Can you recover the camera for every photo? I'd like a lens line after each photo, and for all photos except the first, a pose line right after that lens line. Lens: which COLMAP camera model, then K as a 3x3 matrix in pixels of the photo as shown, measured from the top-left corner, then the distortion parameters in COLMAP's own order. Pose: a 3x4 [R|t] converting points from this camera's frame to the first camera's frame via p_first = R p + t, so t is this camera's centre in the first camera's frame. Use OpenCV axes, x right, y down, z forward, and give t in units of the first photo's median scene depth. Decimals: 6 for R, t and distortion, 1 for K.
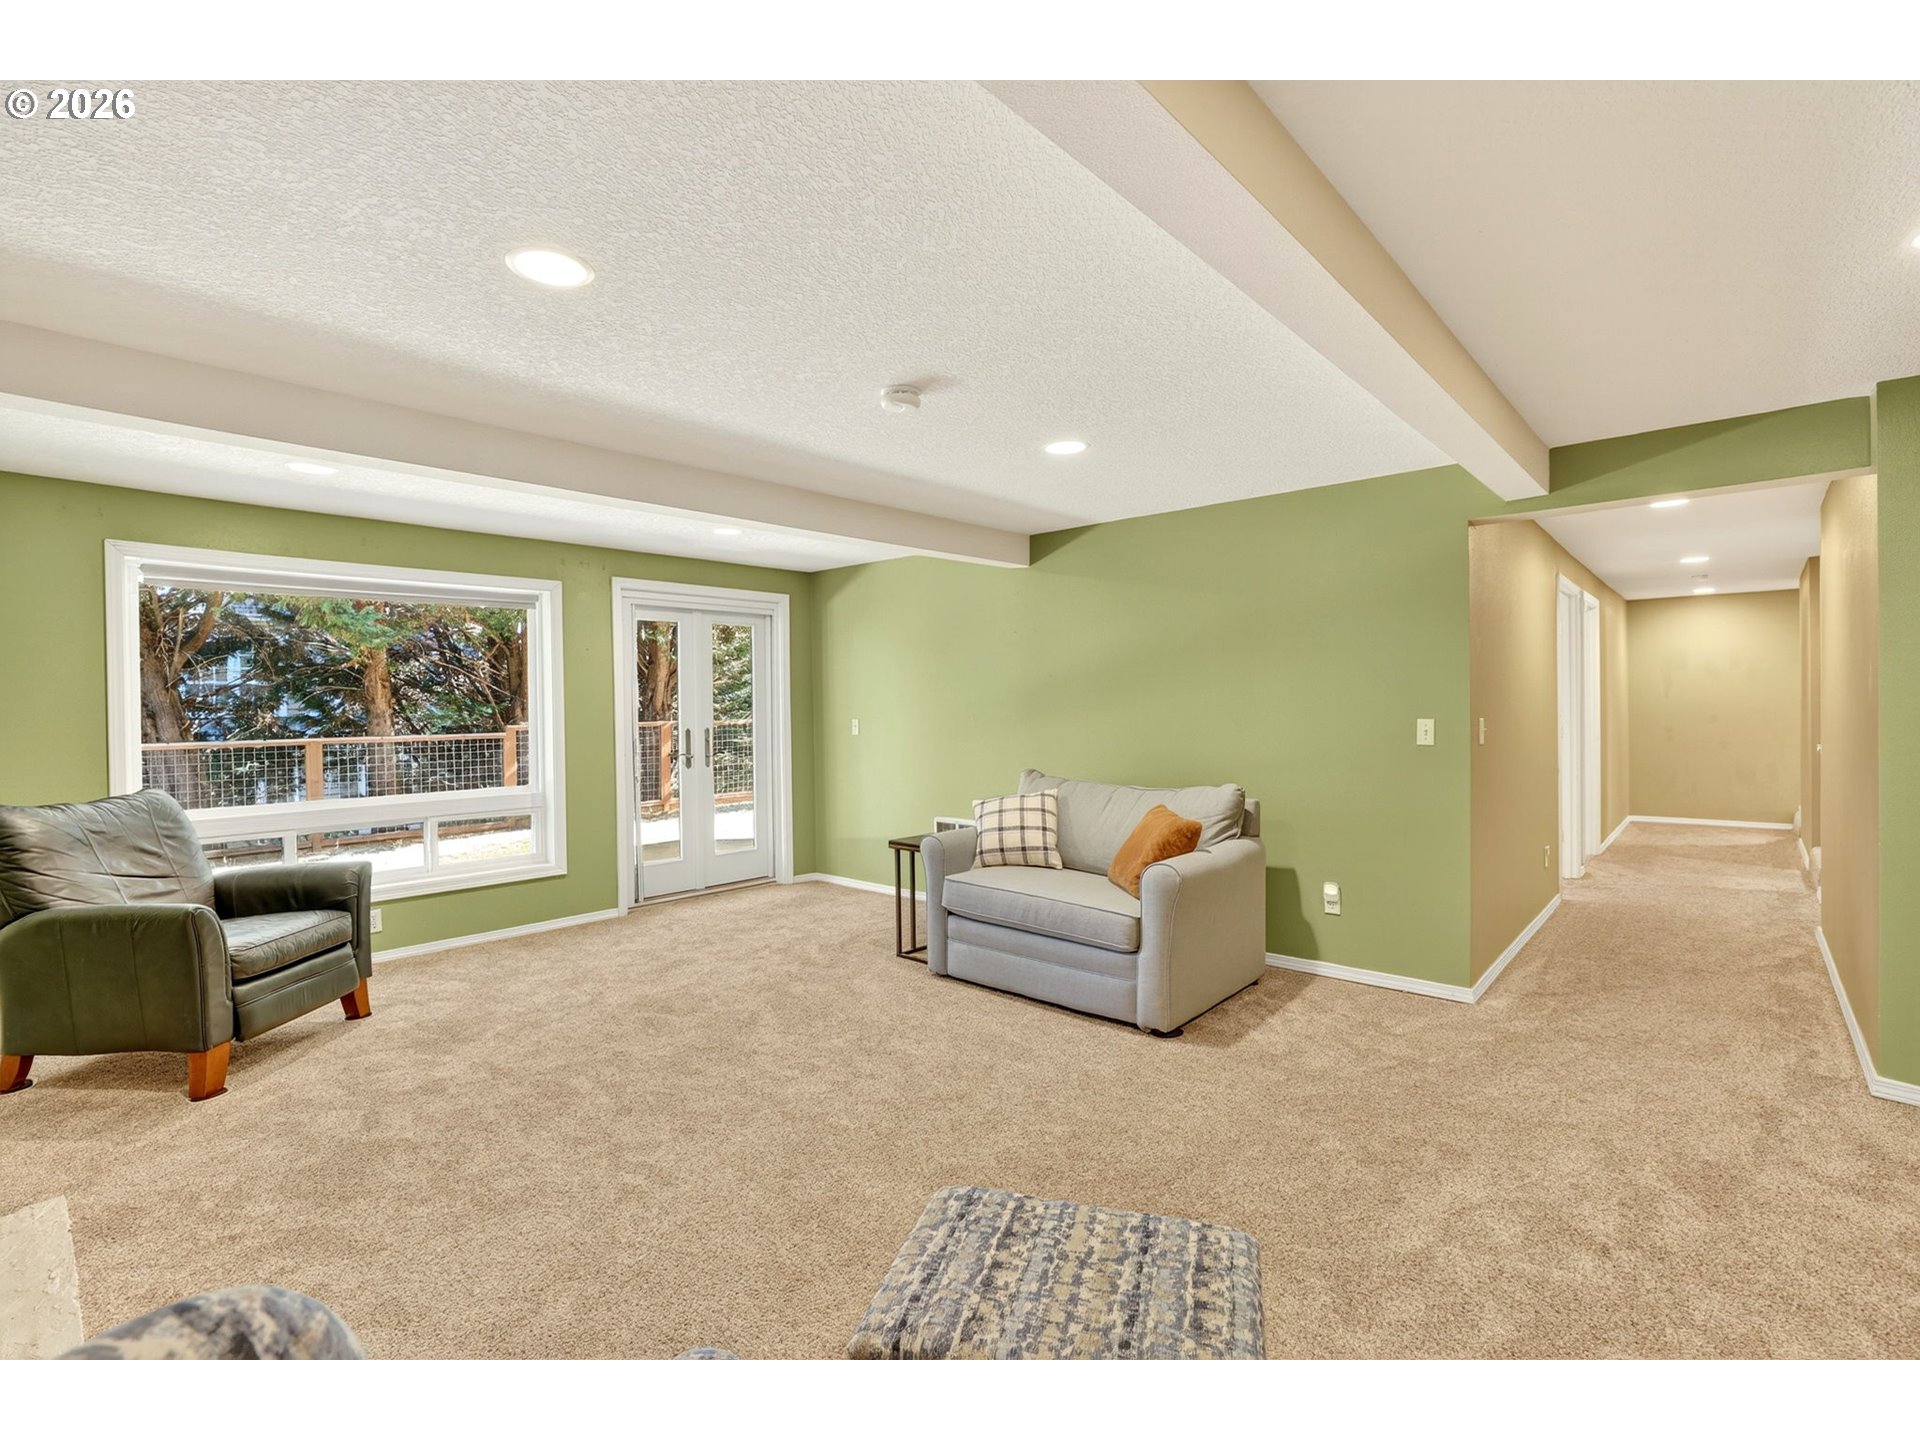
lens RADIAL K [[874.1, 0, 960.2], [0, 874.1, 708.7], [0, 0, 1]] dist [-0.026764, 0.000158]
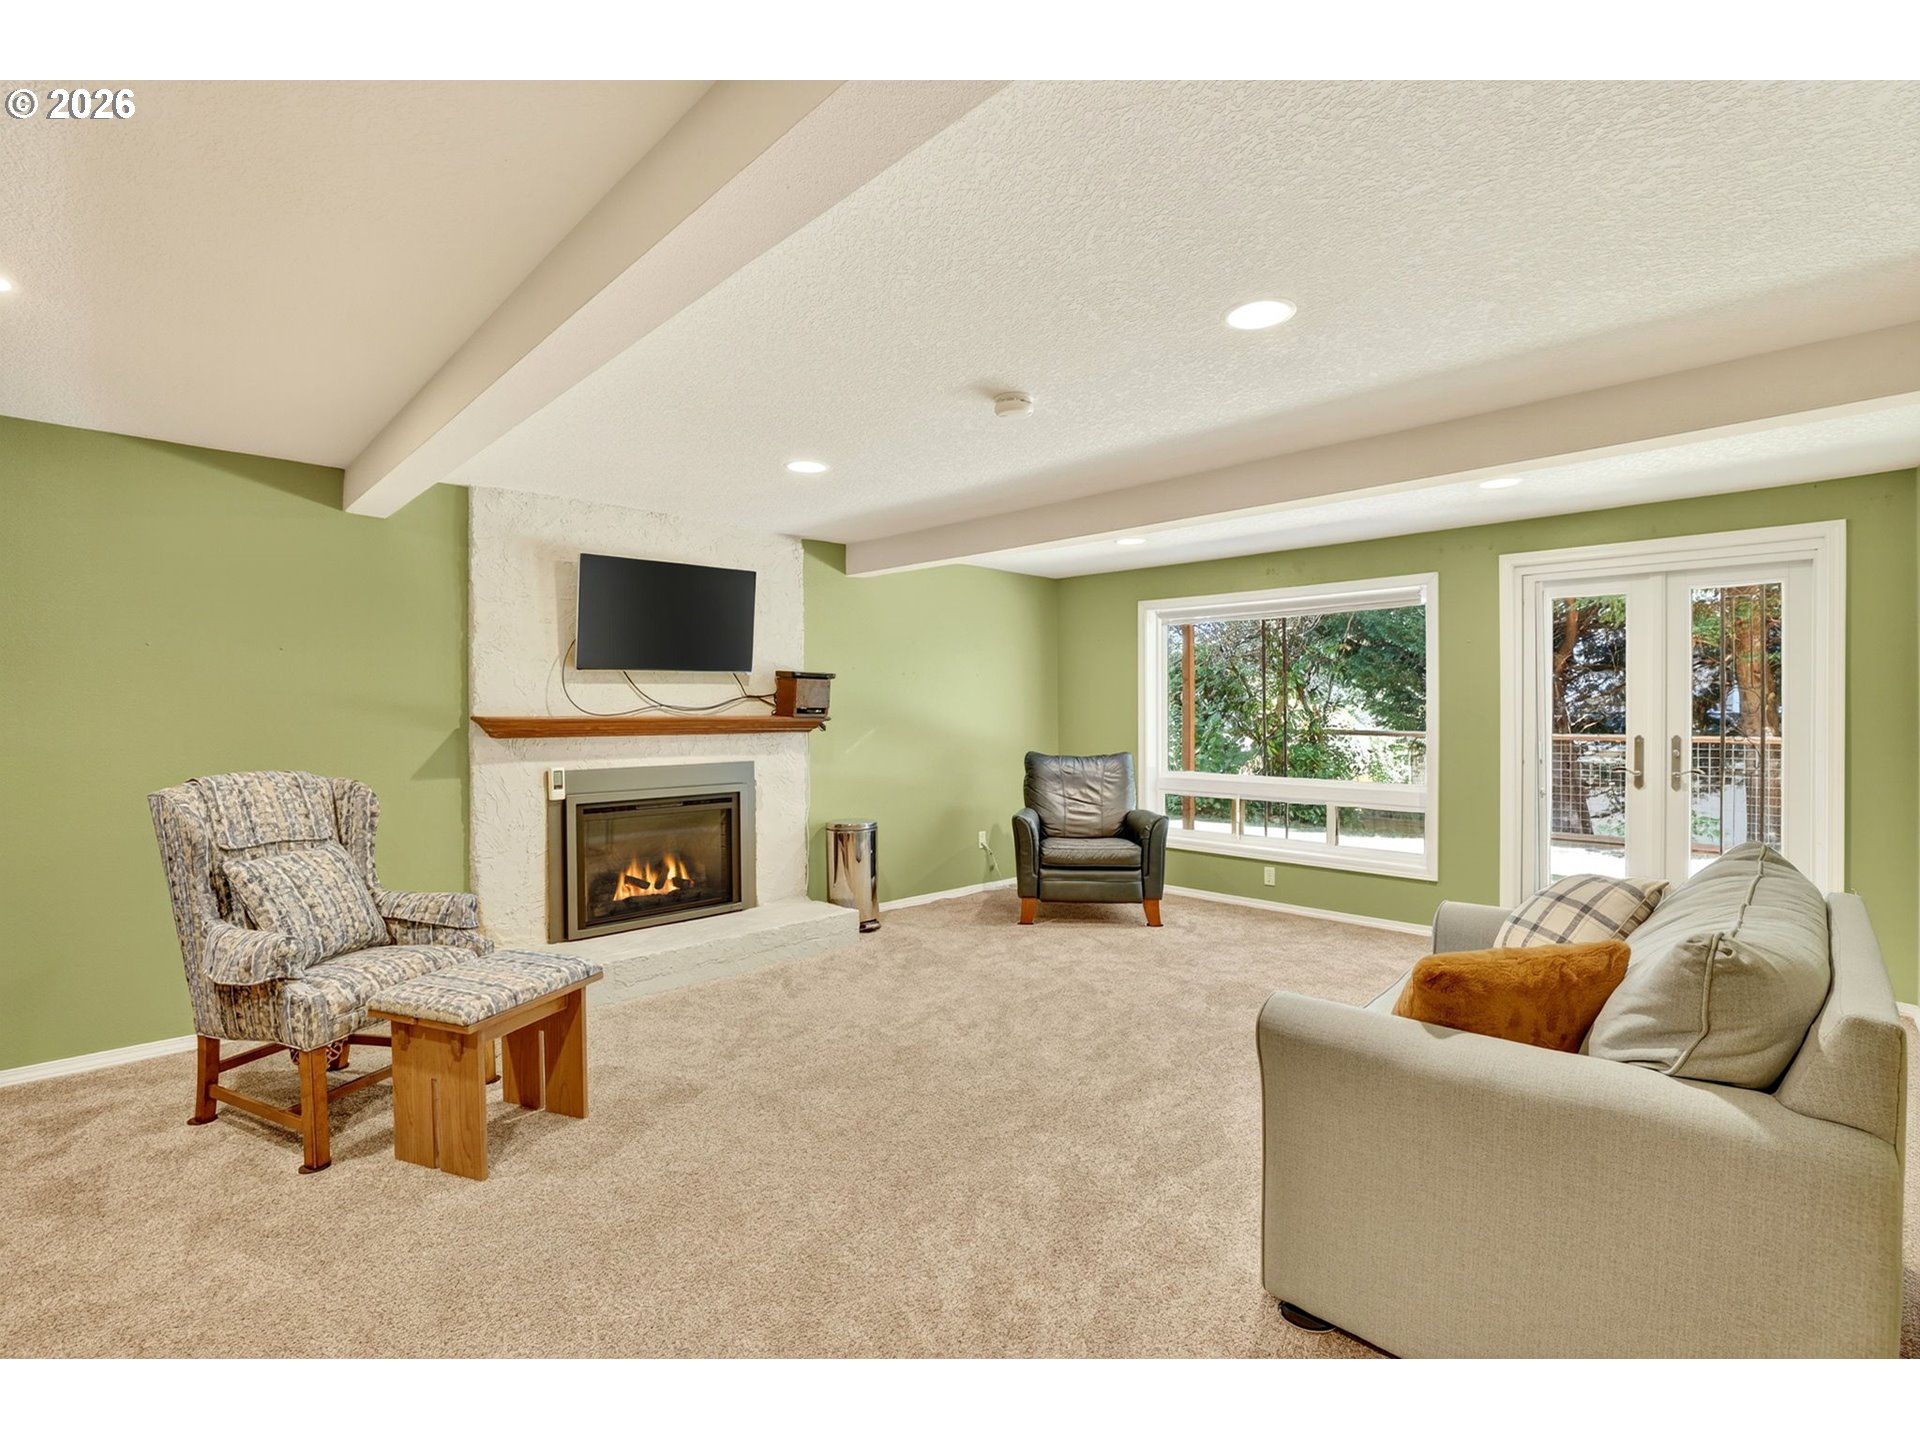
lens RADIAL K [[874.1, 0, 960.2], [0, 874.1, 708.7], [0, 0, 1]] dist [-0.026764, 0.000158]
pose [[-0.044873, 0.011108, -0.998931, 0.698426], [-0.006369, 0.999915, 0.011405, -0.007415], [0.998972, 0.006874, -0.044799, 0.719580]]
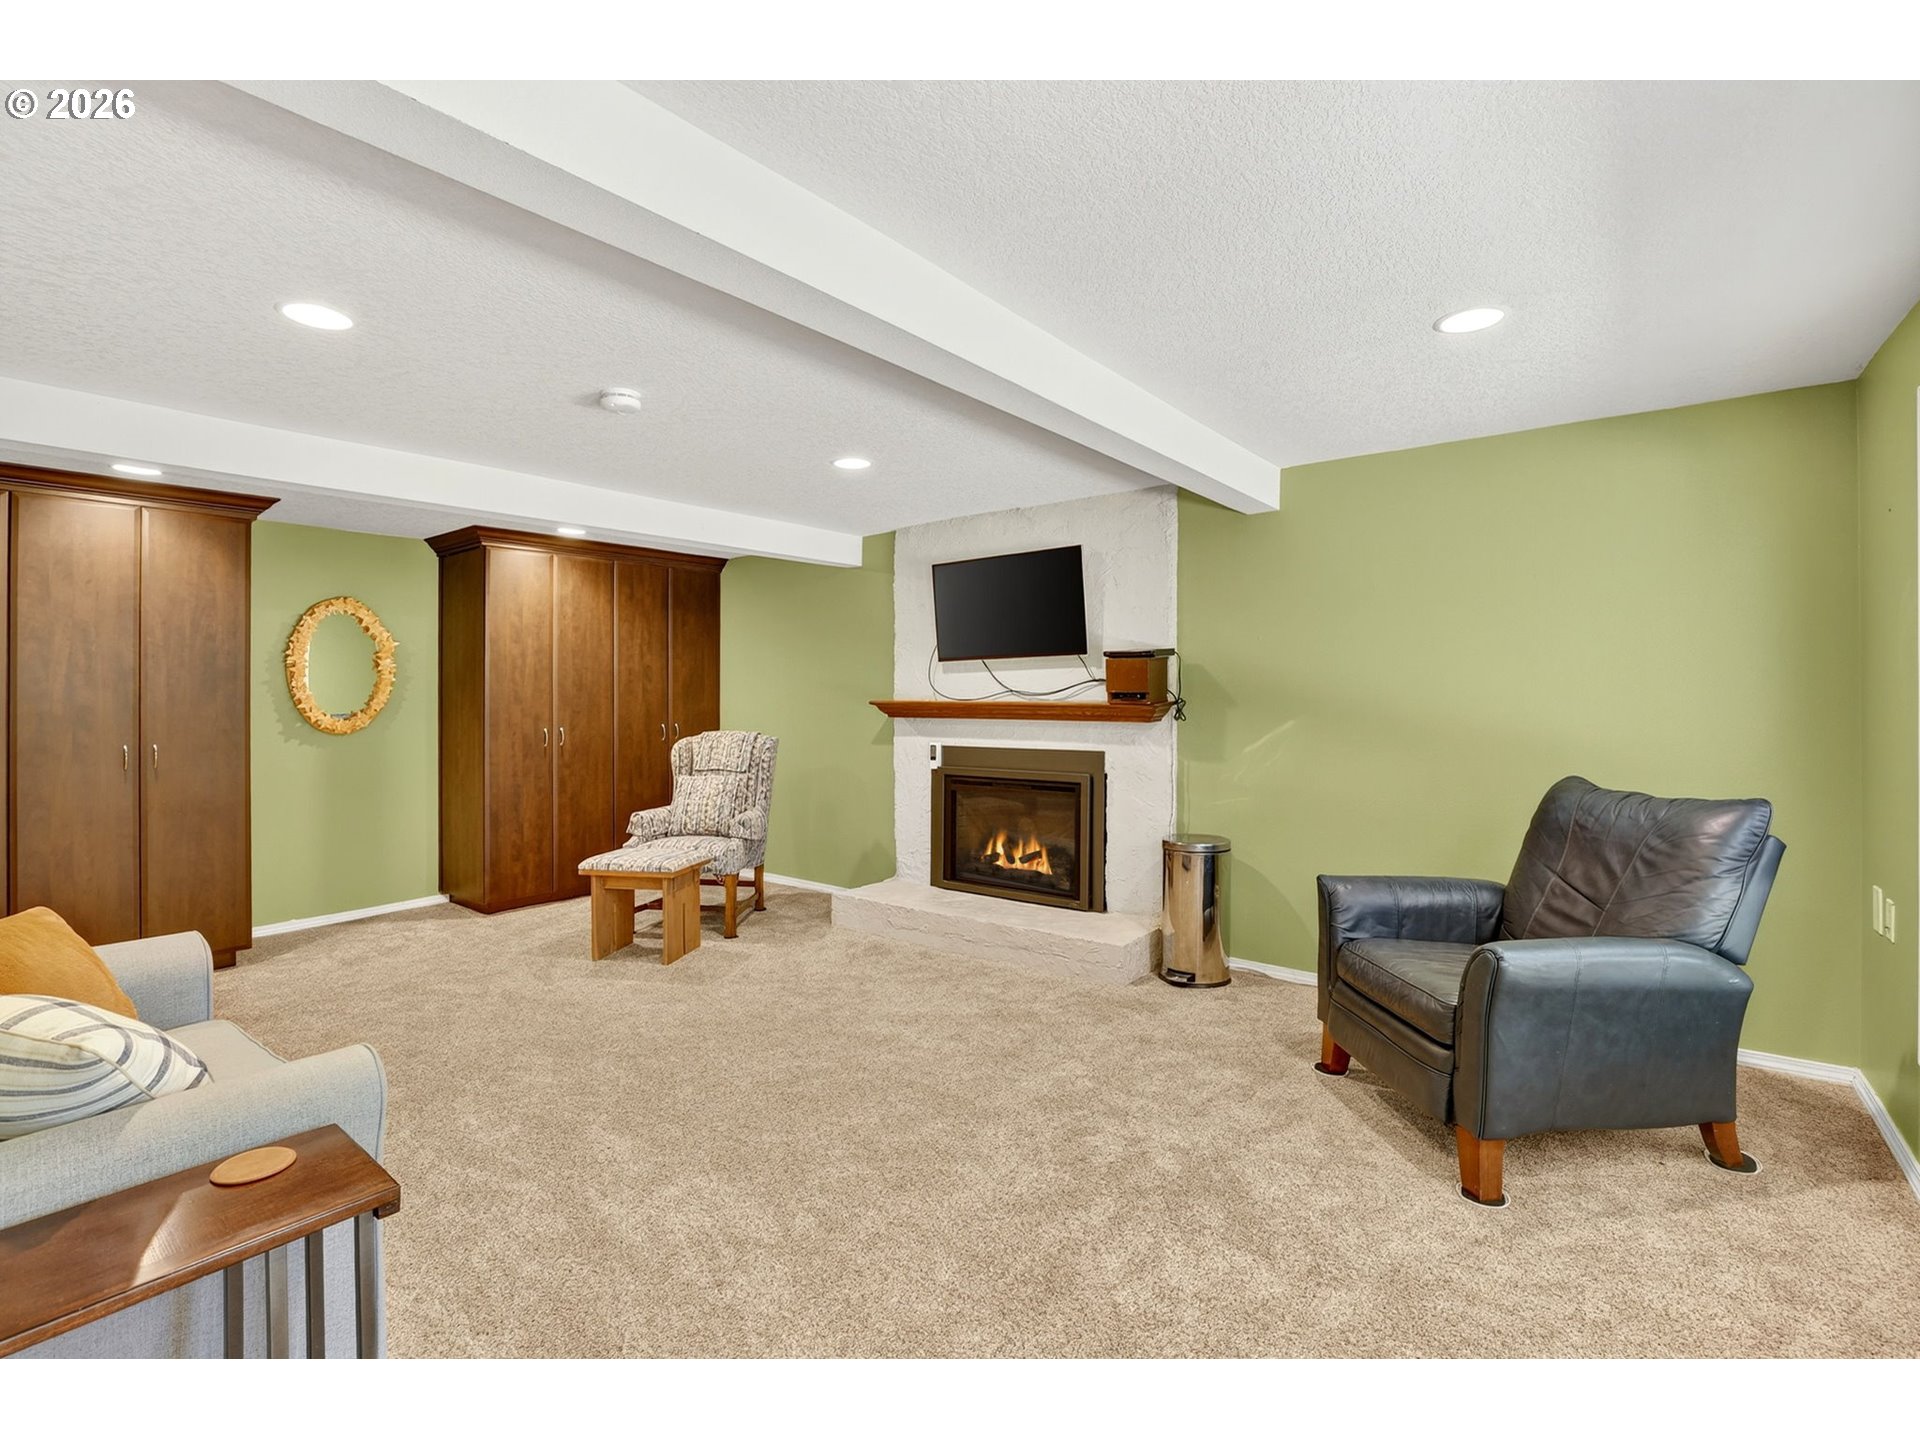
lens RADIAL K [[896.5, 0, 970.6], [0, 896.5, 676.8], [0, 0, 1]] dist [-0.049554, 0.000065]
pose [[-0.994764, 0.014979, -0.101099, -0.271492], [0.015617, 0.999863, -0.005530, -0.009501], [0.101003, -0.007079, -0.994861, 1.525362]]
